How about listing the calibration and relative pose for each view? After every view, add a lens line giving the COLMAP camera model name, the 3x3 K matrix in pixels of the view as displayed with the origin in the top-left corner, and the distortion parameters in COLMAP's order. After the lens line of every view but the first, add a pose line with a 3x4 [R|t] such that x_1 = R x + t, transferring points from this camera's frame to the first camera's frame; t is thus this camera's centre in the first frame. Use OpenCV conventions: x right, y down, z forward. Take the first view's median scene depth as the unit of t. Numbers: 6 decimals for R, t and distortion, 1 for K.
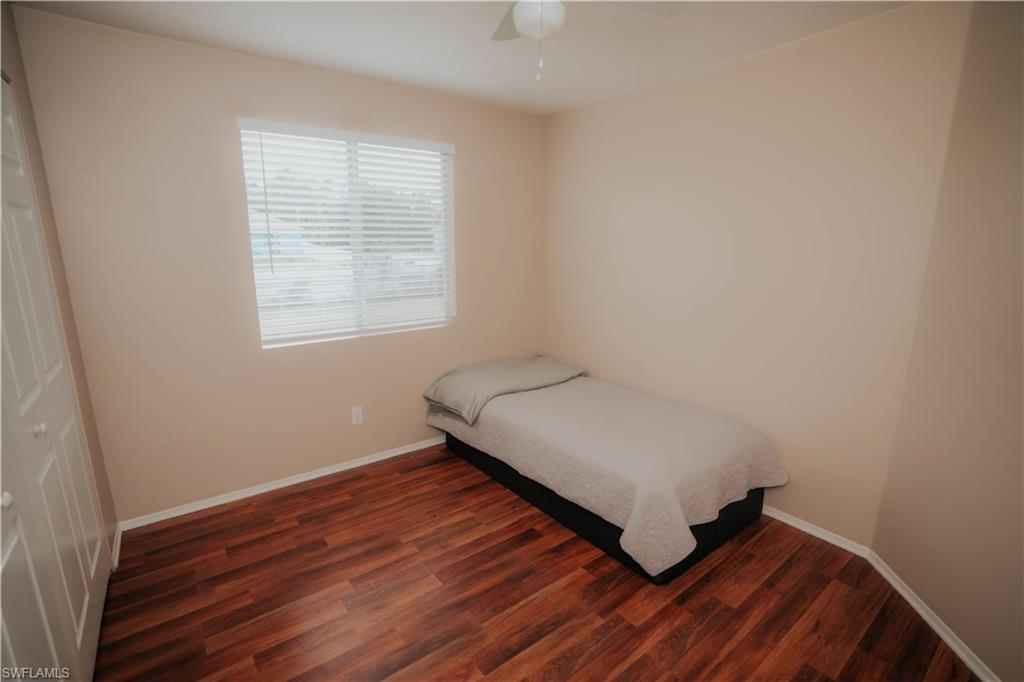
lens RADIAL K [[474.7, 0, 512.0], [0, 474.7, 341.0], [0, 0, 1]] dist [-0.057548, 0.019203]
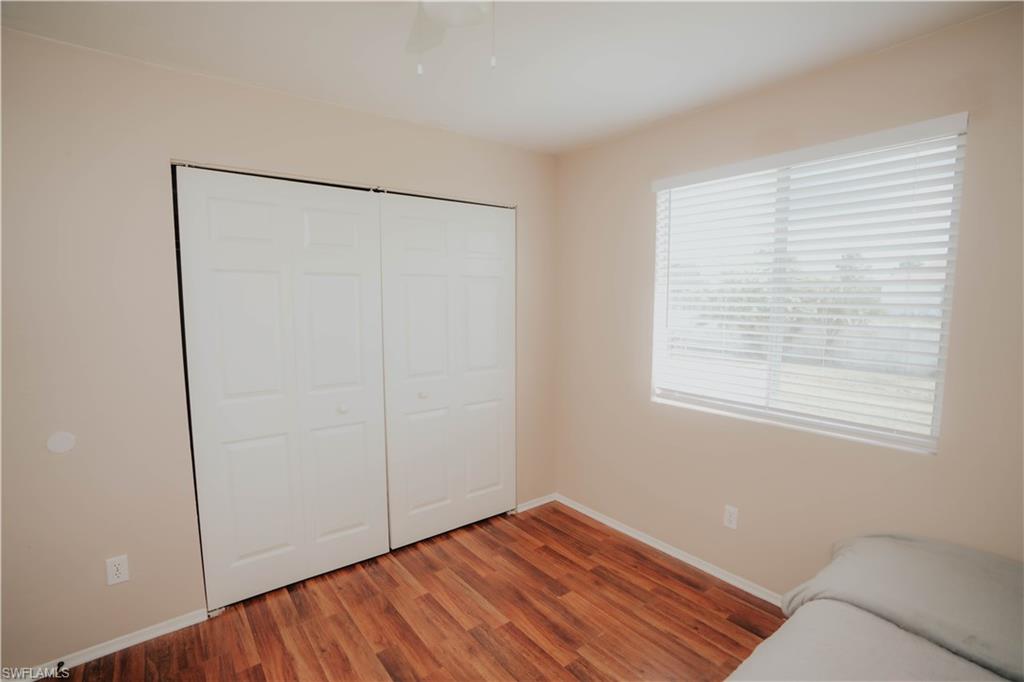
lens RADIAL K [[474.7, 0, 512.0], [0, 474.7, 341.0], [0, 0, 1]] dist [-0.057548, 0.019203]
pose [[0.010839, 0.092751, -0.995630, 0.491472], [-0.204048, 0.974943, 0.088603, -0.143554], [0.978901, 0.202196, 0.029493, 0.684553]]
